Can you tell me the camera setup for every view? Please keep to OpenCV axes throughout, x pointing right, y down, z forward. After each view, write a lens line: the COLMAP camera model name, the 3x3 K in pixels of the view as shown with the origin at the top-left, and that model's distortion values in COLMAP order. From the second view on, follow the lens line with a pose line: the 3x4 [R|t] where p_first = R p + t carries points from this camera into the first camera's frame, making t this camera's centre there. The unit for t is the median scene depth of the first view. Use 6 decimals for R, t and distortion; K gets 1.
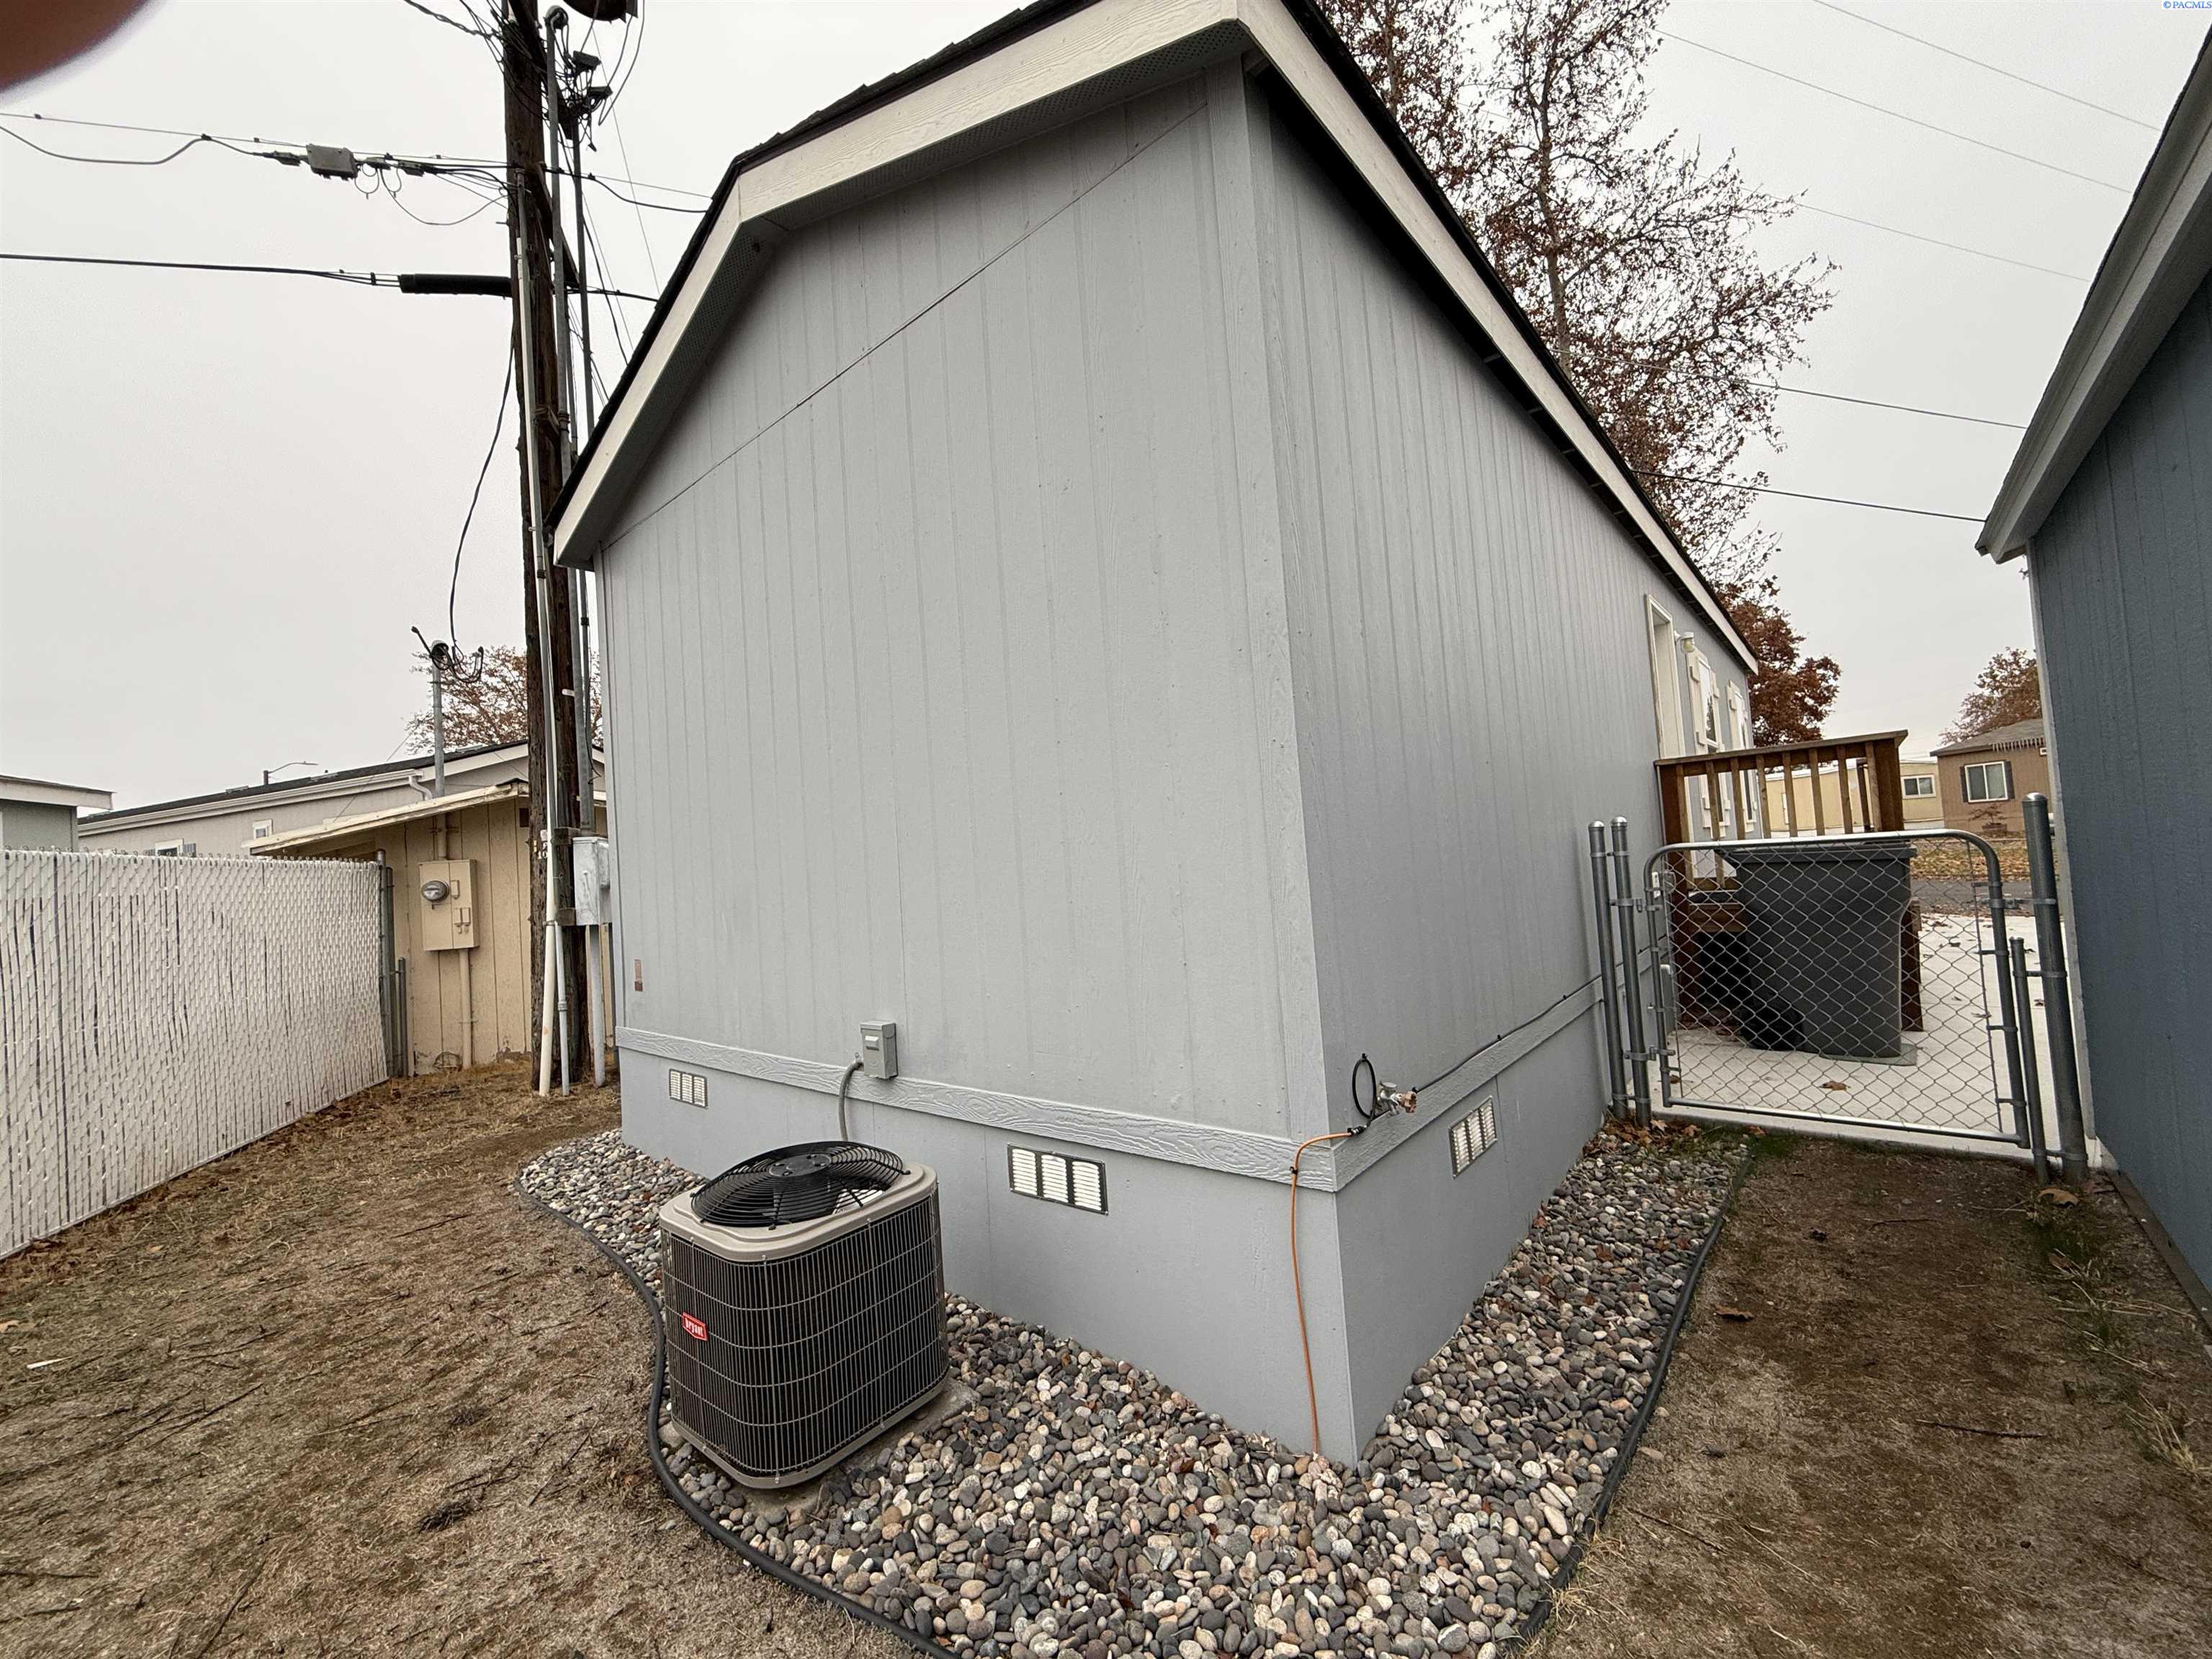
lens RADIAL K [[885.0, 0, 1108.0], [0, 885.0, 829.8], [0, 0, 1]] dist [-0.001084, 0.000165]
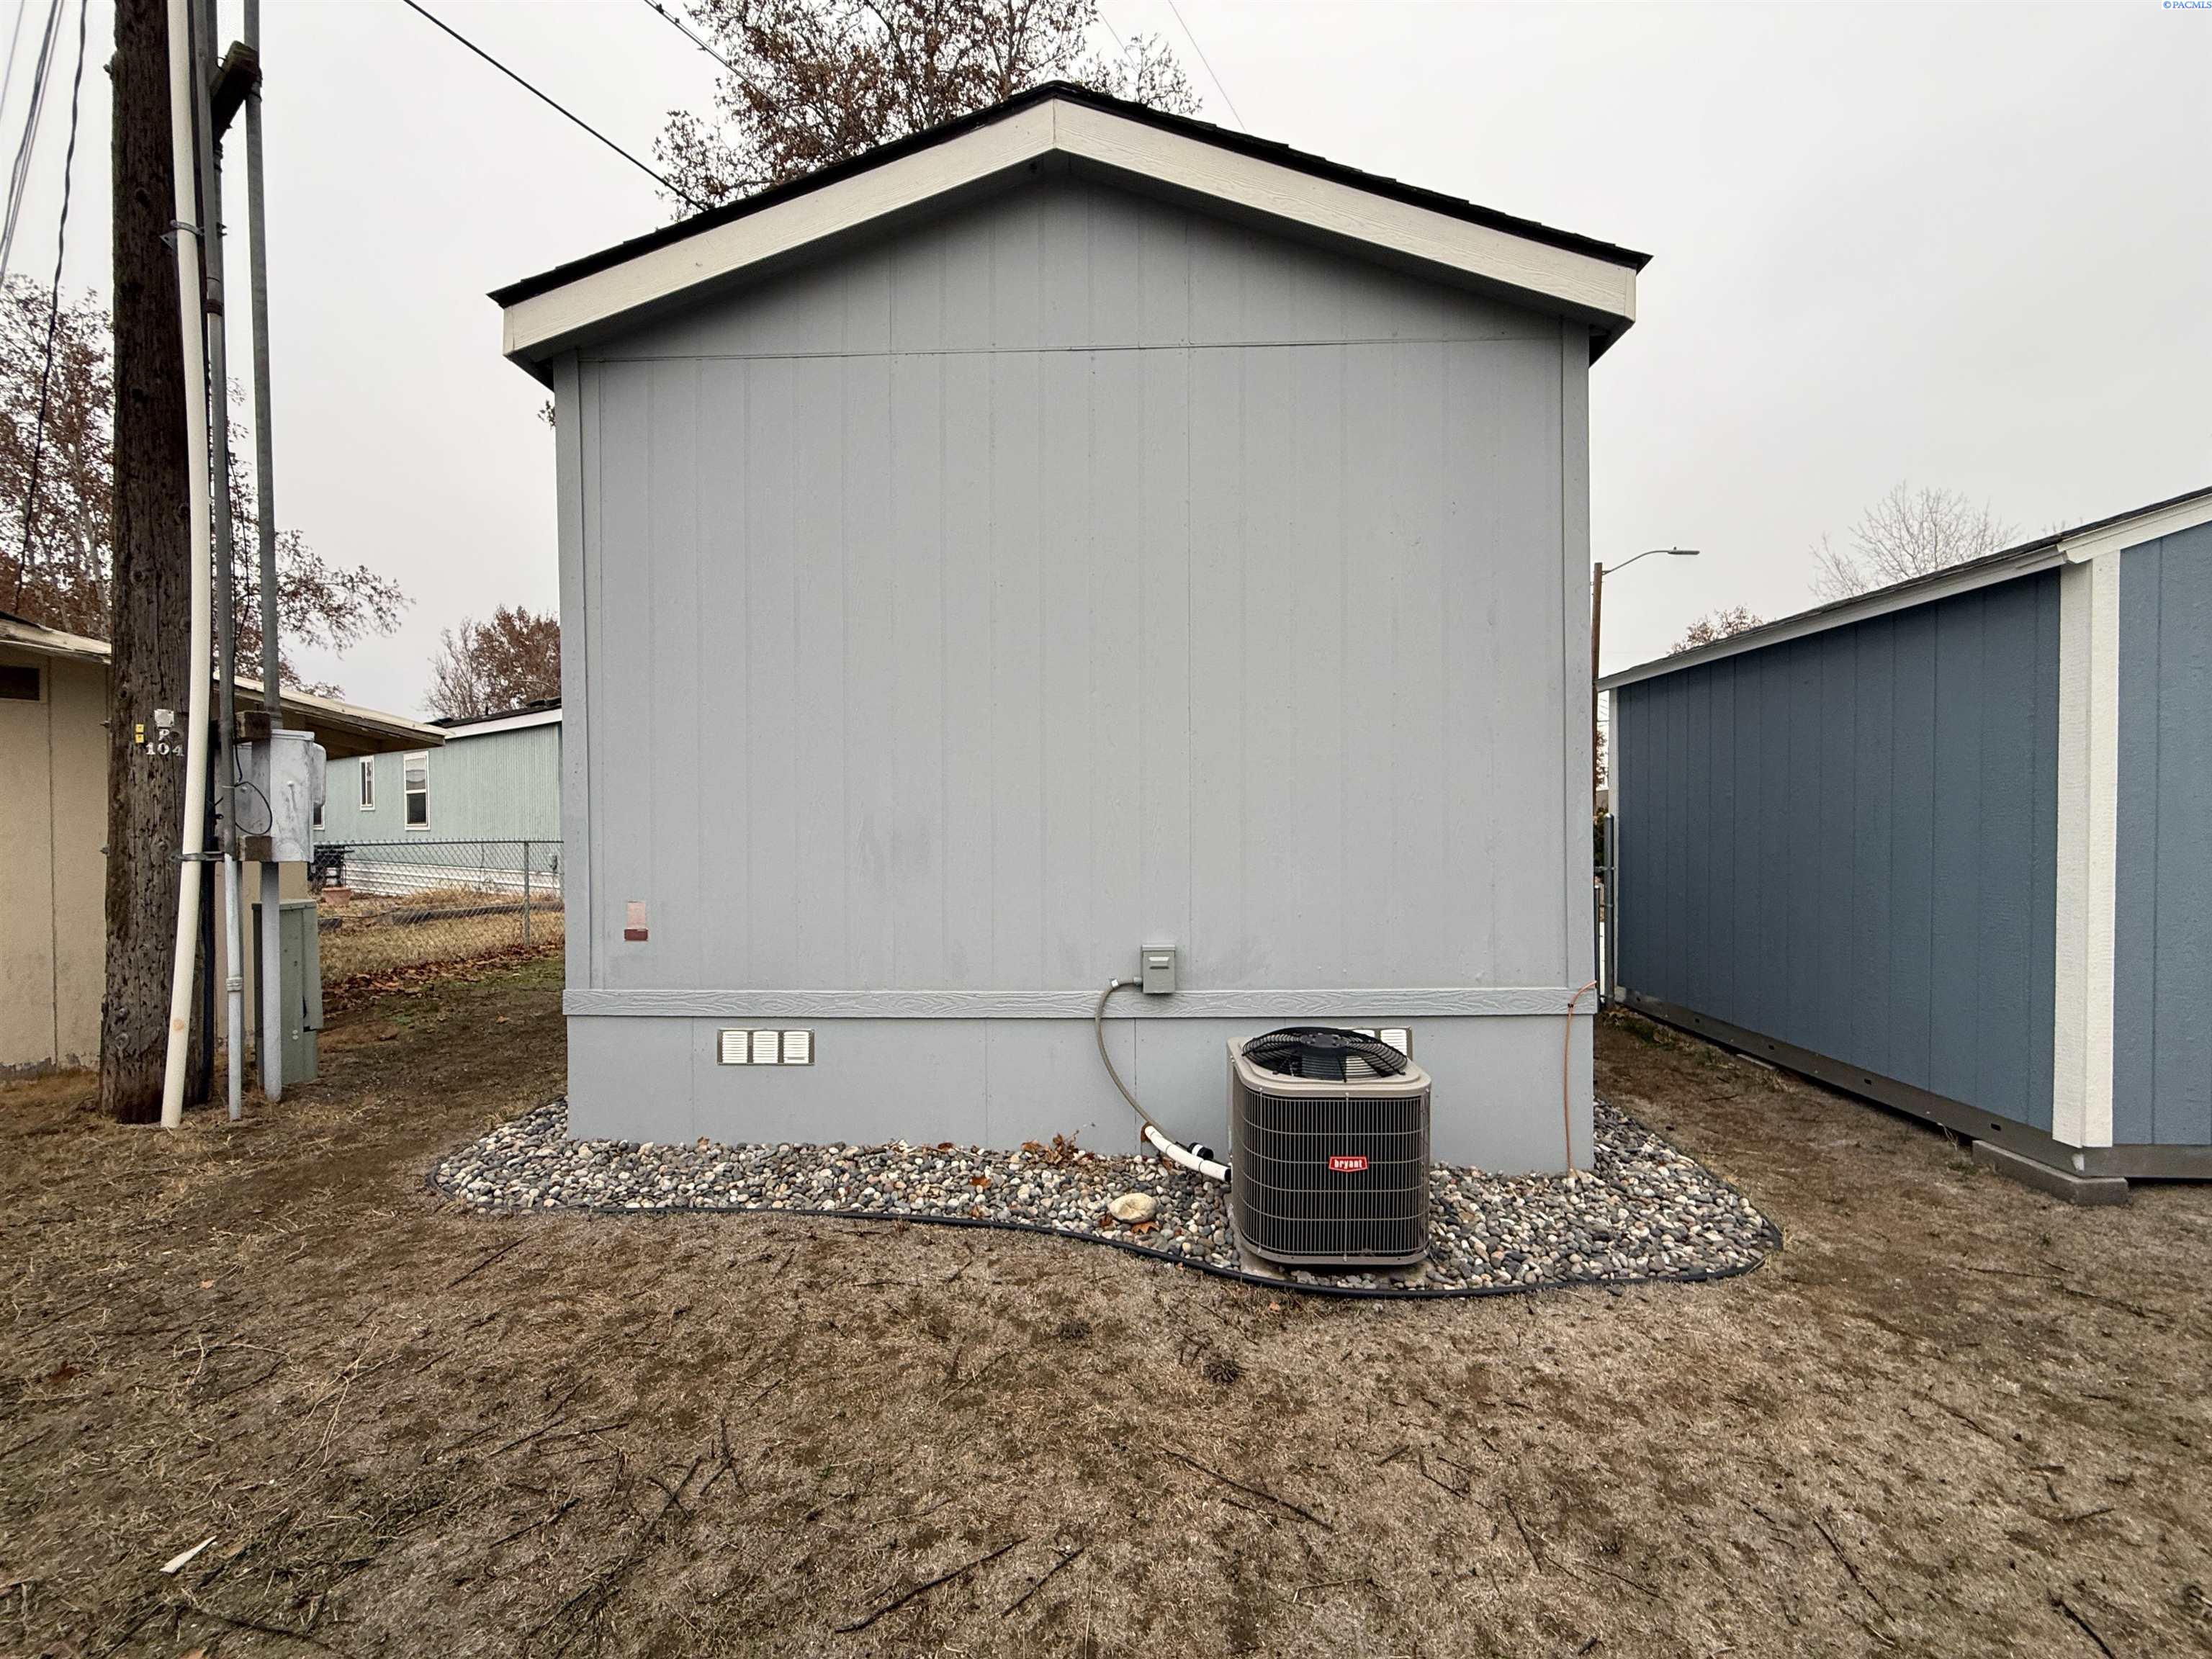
lens RADIAL K [[885.0, 0, 1109.0], [0, 885.0, 832.8], [0, 0, 1]] dist [-0.001084, 0.000165]
pose [[0.771850, 0.054751, 0.633443, -1.067892], [-0.070433, 0.997516, -0.000396, 0.083252], [-0.631892, -0.044309, 0.773789, 0.184281]]
